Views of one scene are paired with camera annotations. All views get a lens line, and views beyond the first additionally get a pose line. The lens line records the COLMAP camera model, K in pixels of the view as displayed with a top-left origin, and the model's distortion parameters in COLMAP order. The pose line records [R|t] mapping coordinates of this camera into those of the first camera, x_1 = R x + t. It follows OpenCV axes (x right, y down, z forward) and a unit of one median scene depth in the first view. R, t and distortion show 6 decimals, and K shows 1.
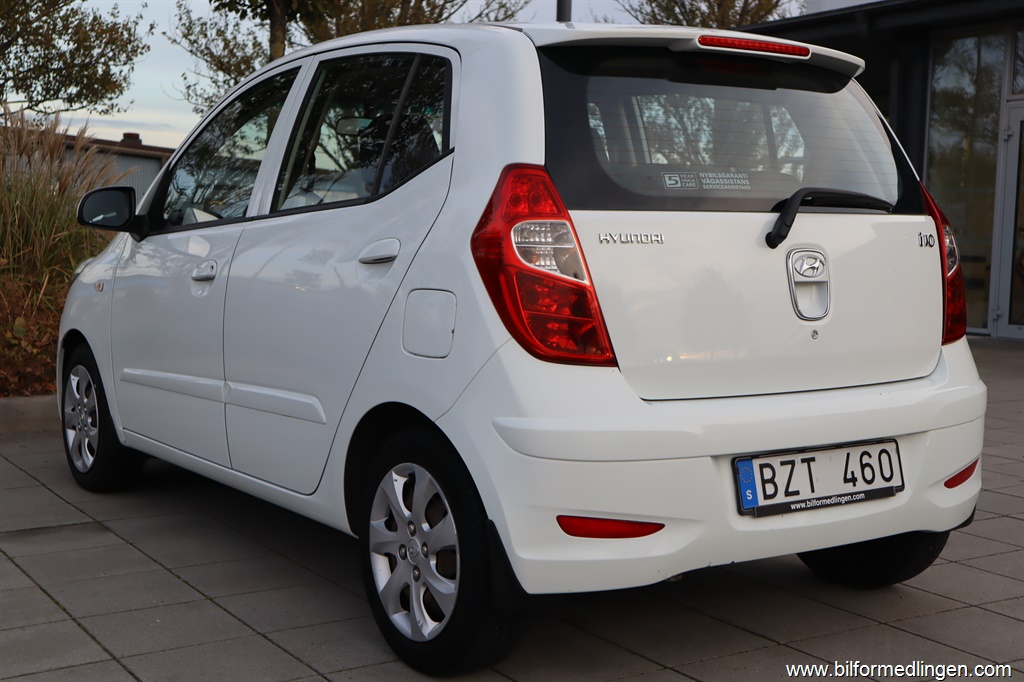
lens RADIAL K [[1348.5, 0, 501.9], [0, 1348.5, 334.9], [0, 0, 1]] dist [0.025402, 0.000000]
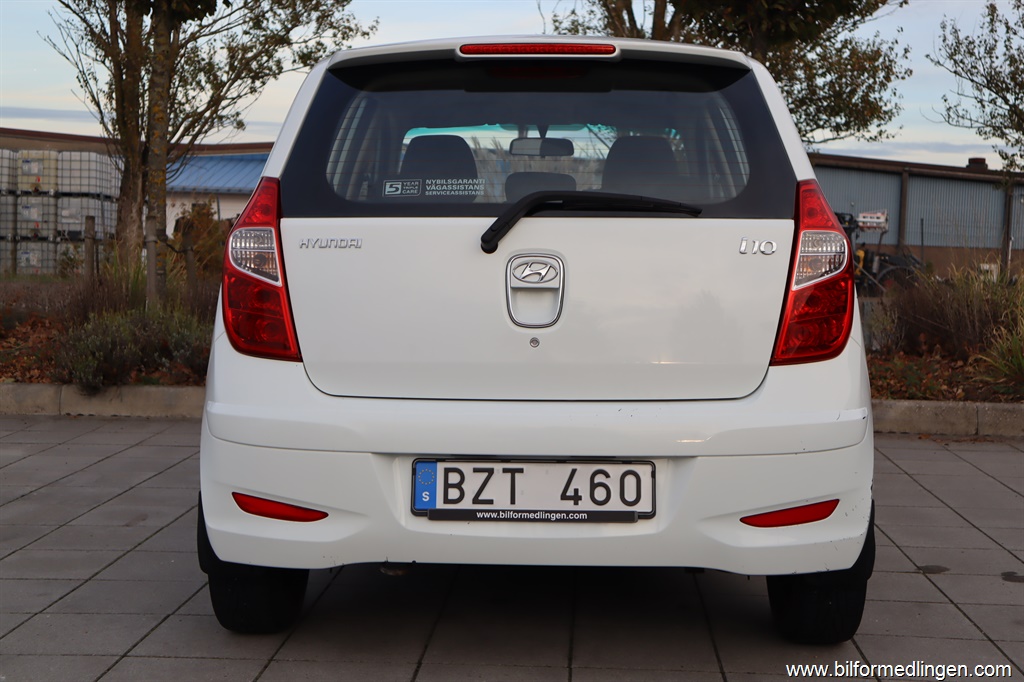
lens RADIAL K [[1348.5, 0, 503.8], [0, 1348.5, 342.2], [0, 0, 1]] dist [0.025402, 0.000000]
pose [[0.809393, 0.036832, -0.586112, 0.770550], [-0.045452, 0.998967, 0.000010, 0.000388], [0.585506, 0.026632, 0.810230, 0.200418]]
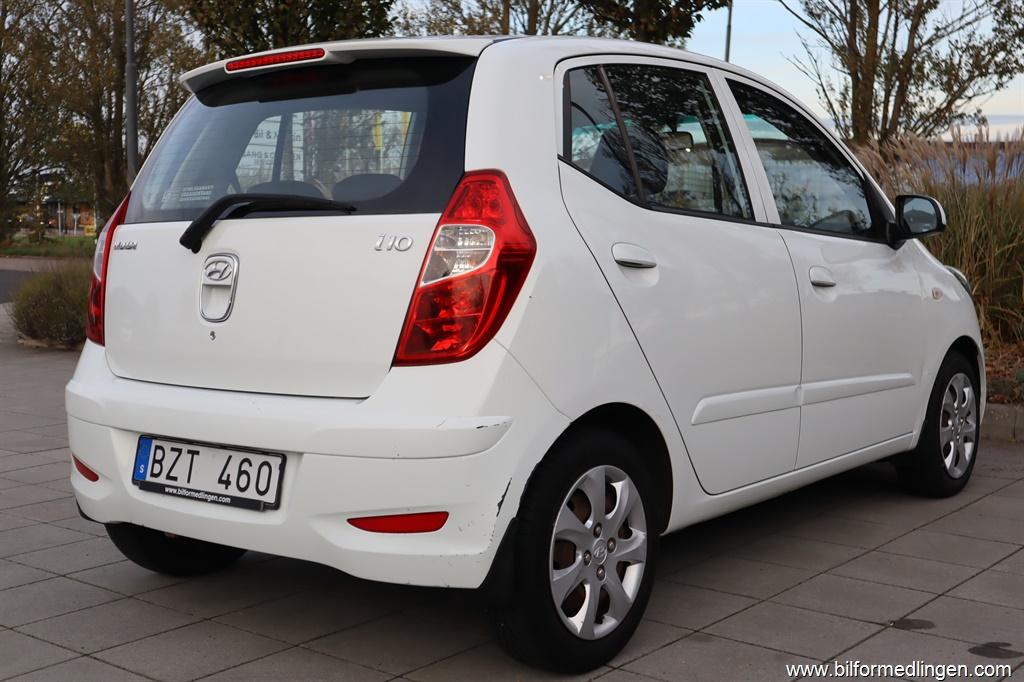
lens RADIAL K [[1241.8, 0, 513.3], [0, 1241.8, 340.3], [0, 0, 1]] dist [0.020641, 0.000000]
pose [[0.308142, 0.059308, -0.949490, 1.200502], [-0.061602, 0.997204, 0.042296, -0.050890], [0.949344, 0.045457, 0.310934, 0.909655]]
